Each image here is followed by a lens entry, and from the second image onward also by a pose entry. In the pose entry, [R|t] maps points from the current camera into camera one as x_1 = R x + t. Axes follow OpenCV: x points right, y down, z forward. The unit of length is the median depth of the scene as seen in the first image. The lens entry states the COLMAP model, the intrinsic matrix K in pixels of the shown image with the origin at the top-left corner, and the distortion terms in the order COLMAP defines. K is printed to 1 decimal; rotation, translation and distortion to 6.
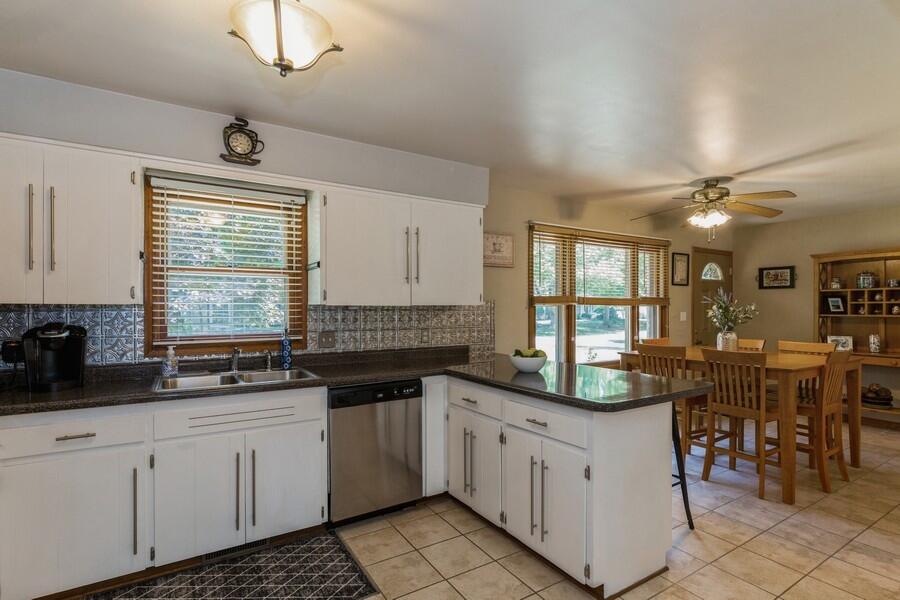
lens RADIAL K [[437.1, 0, 452.1], [0, 437.1, 305.8], [0, 0, 1]] dist [-0.001002, -0.001162]
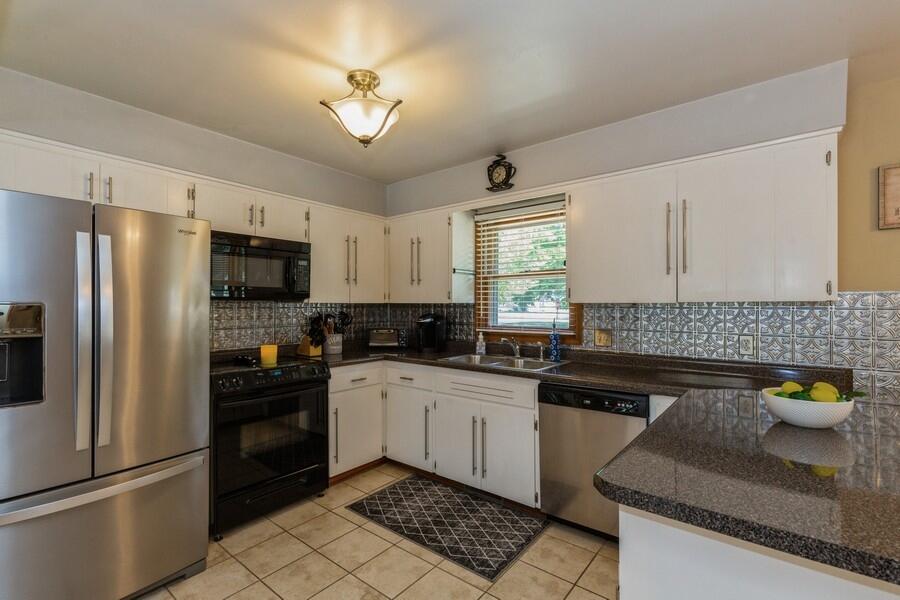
lens RADIAL K [[408.7, 0, 450.6], [0, 408.7, 301.6], [0, 0, 1]] dist [-0.011882, -0.000457]
pose [[0.321030, -0.011051, -0.947004, 0.377912], [0.004417, 0.999939, -0.010172, 0.003417], [0.947059, -0.000917, 0.321060, 0.317397]]
